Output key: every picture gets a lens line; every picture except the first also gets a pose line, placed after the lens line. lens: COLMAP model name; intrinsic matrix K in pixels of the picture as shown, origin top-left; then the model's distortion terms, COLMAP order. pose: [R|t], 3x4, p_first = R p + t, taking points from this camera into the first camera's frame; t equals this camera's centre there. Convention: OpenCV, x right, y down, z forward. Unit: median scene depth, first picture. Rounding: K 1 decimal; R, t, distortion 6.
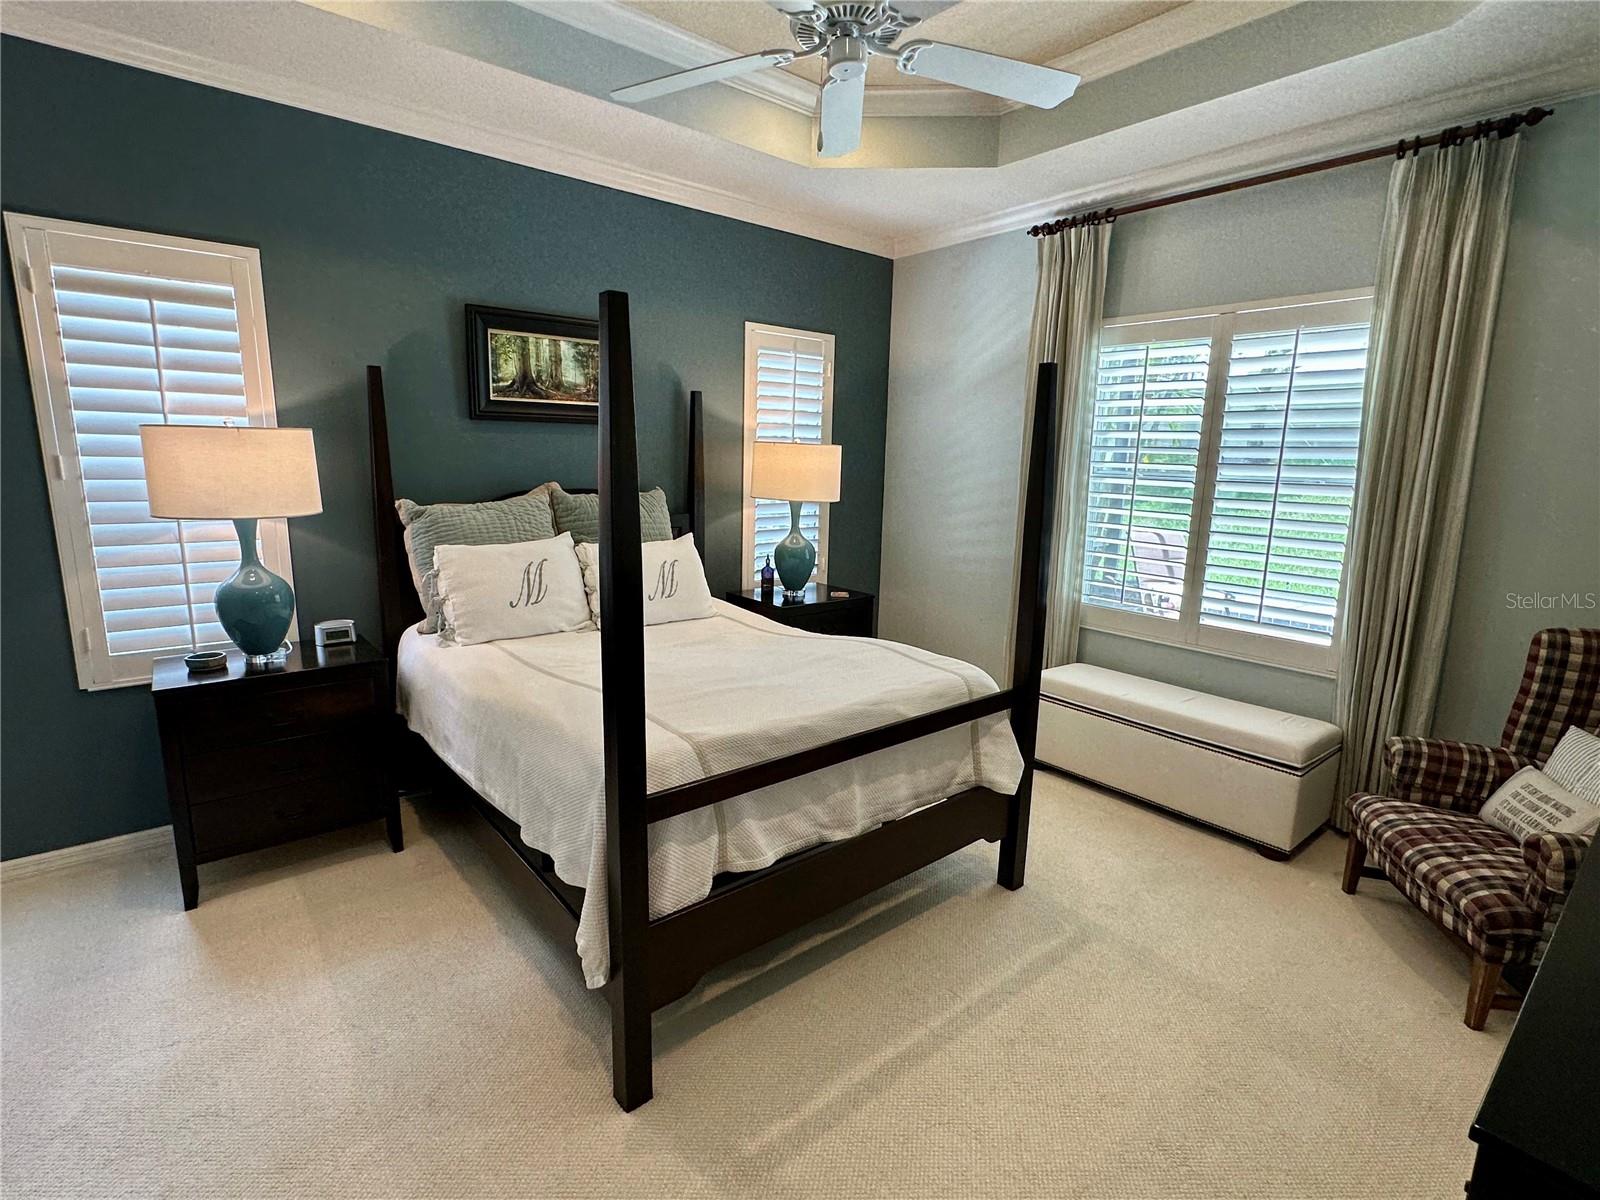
lens RADIAL K [[771.5, 0, 799.0], [0, 771.5, 598.4], [0, 0, 1]] dist [-0.006364, 0.000875]
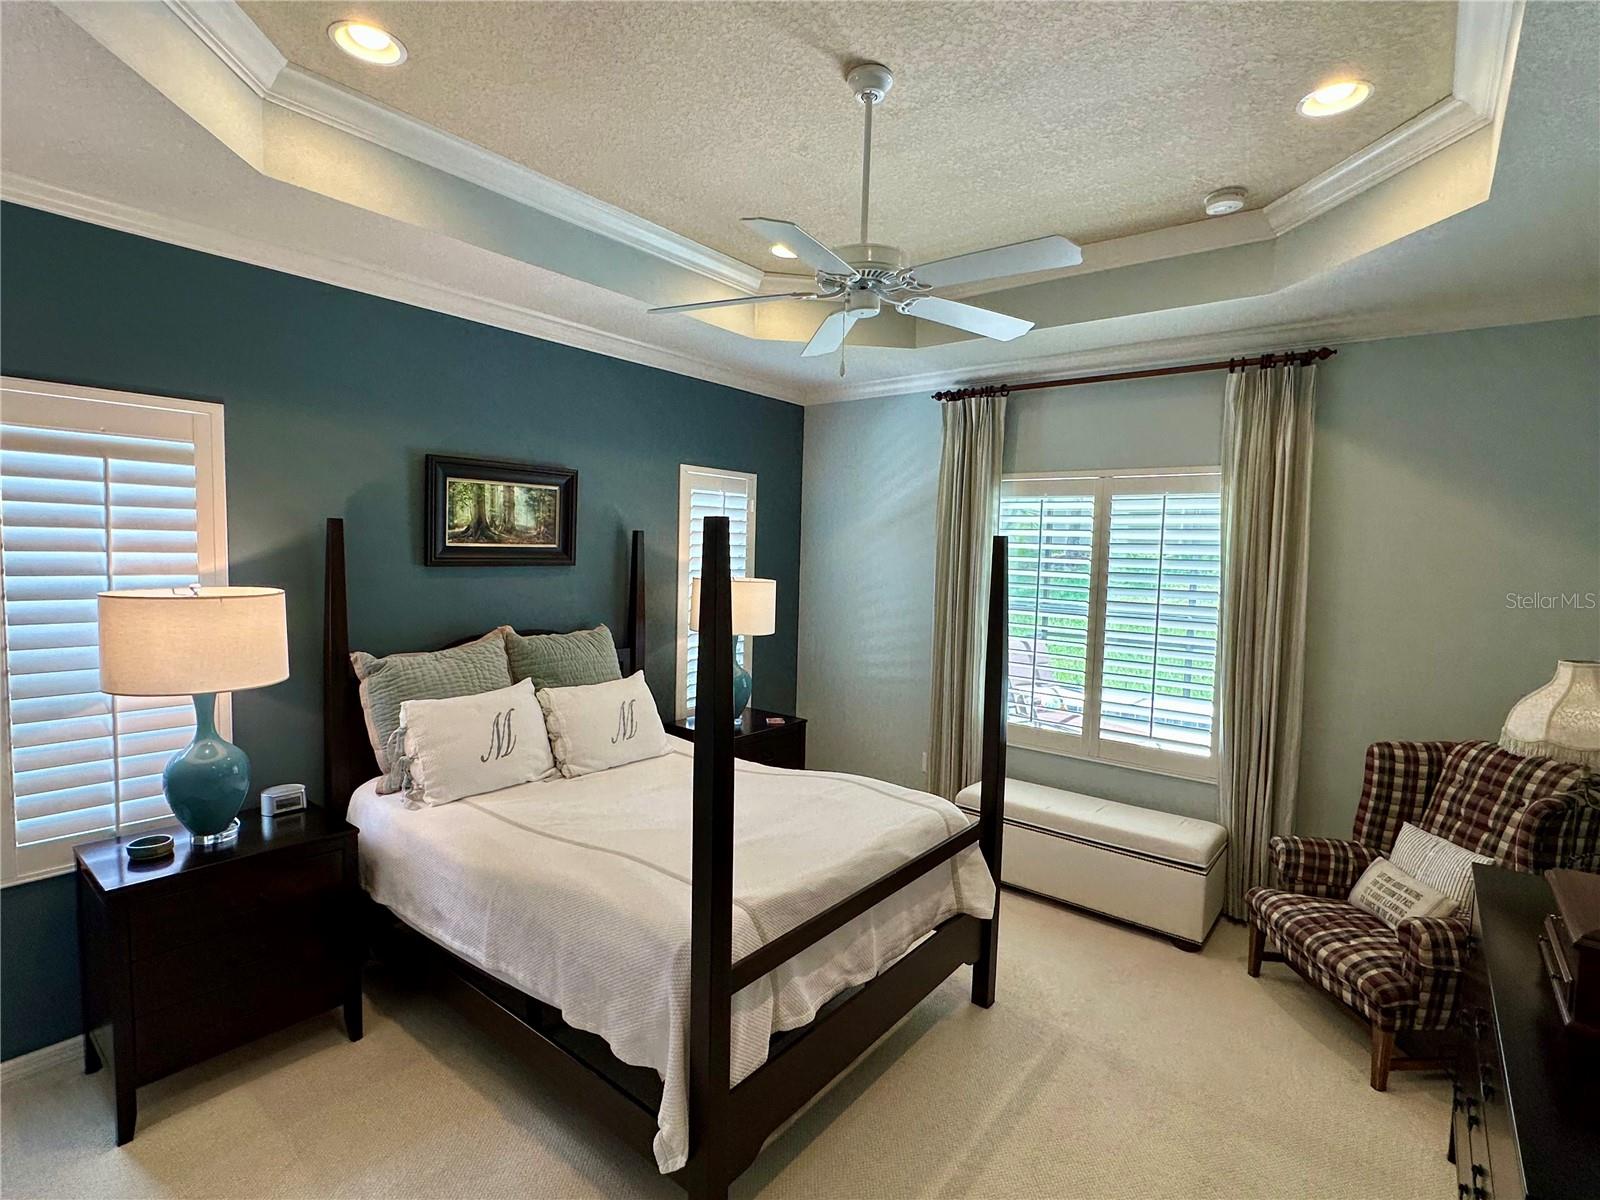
lens RADIAL K [[771.5, 0, 799.0], [0, 771.5, 598.4], [0, 0, 1]] dist [-0.006364, 0.000875]
pose [[0.979455, -0.010135, 0.201410, -0.180095], [0.033213, 0.993205, -0.111537, -0.074952], [-0.198911, 0.115935, 0.973136, -0.060809]]
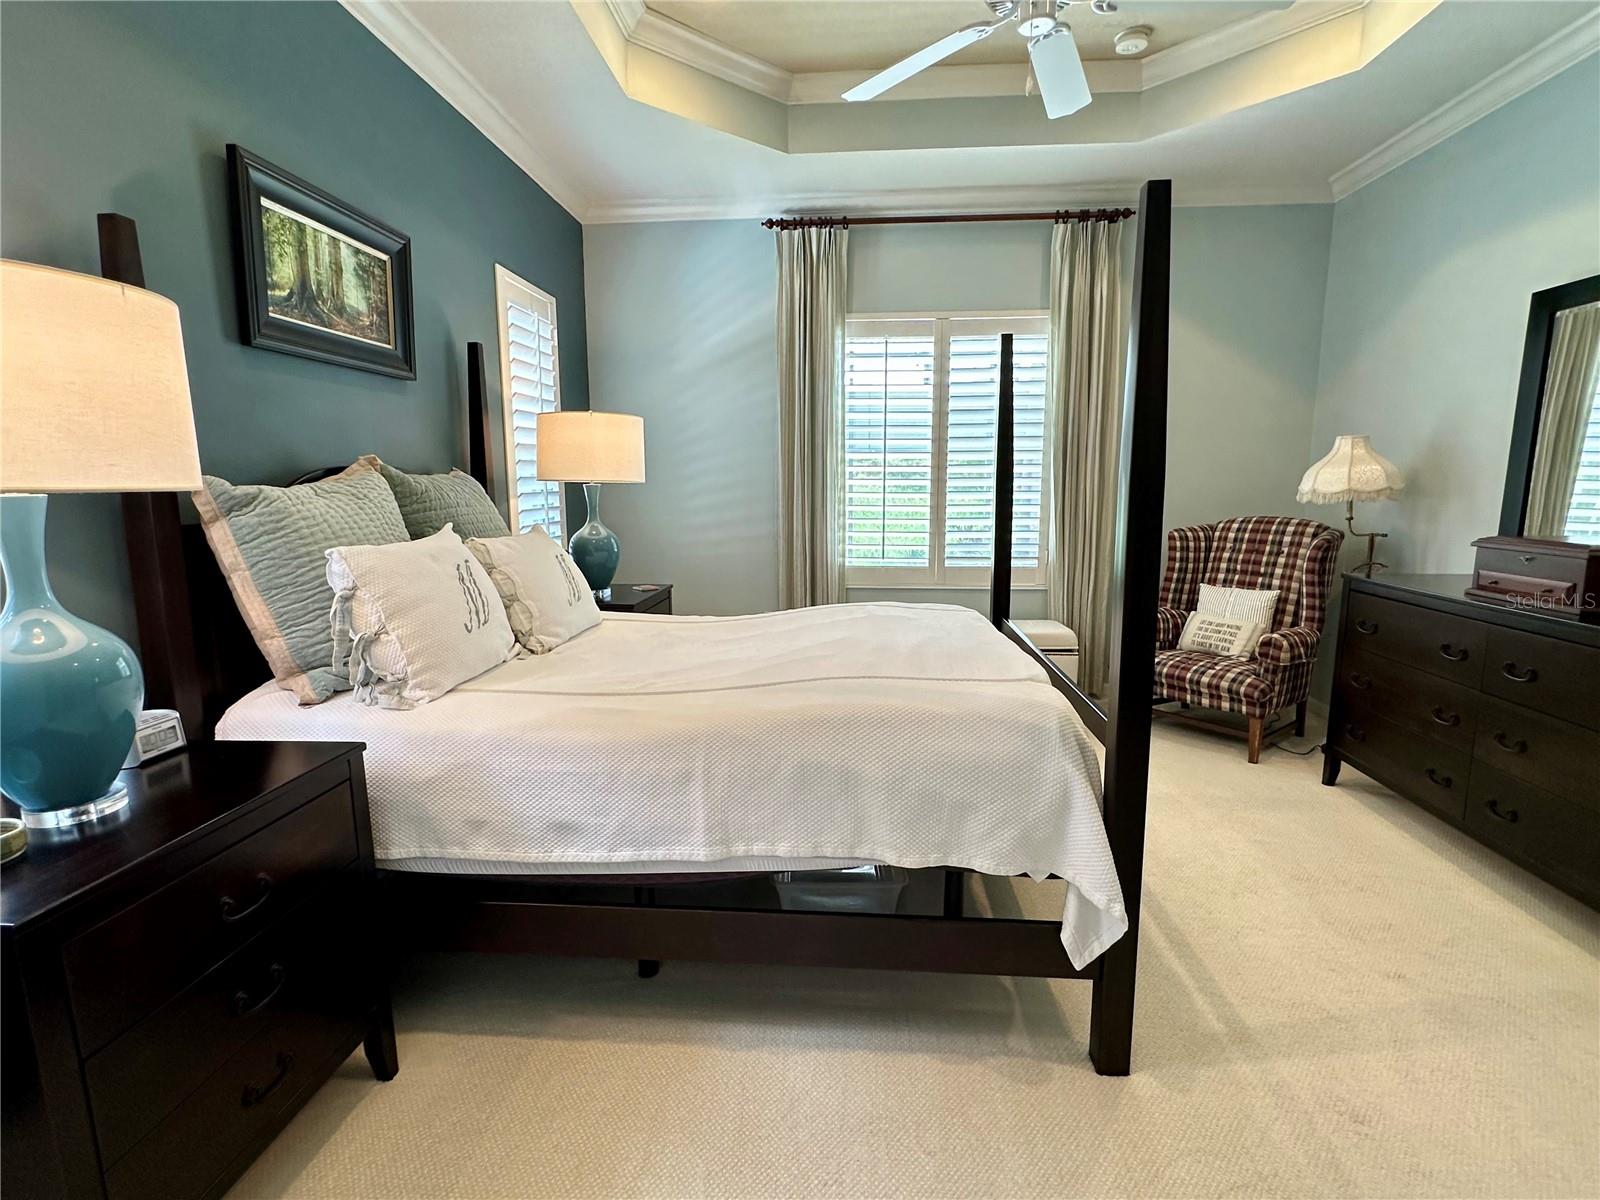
lens RADIAL K [[771.5, 0, 799.0], [0, 771.5, 598.4], [0, 0, 1]] dist [-0.006364, 0.000875]
pose [[0.698013, -0.134241, 0.703390, -0.655905], [0.151866, 0.987678, 0.037792, 0.001054], [-0.699796, 0.080442, 0.709799, 0.348318]]
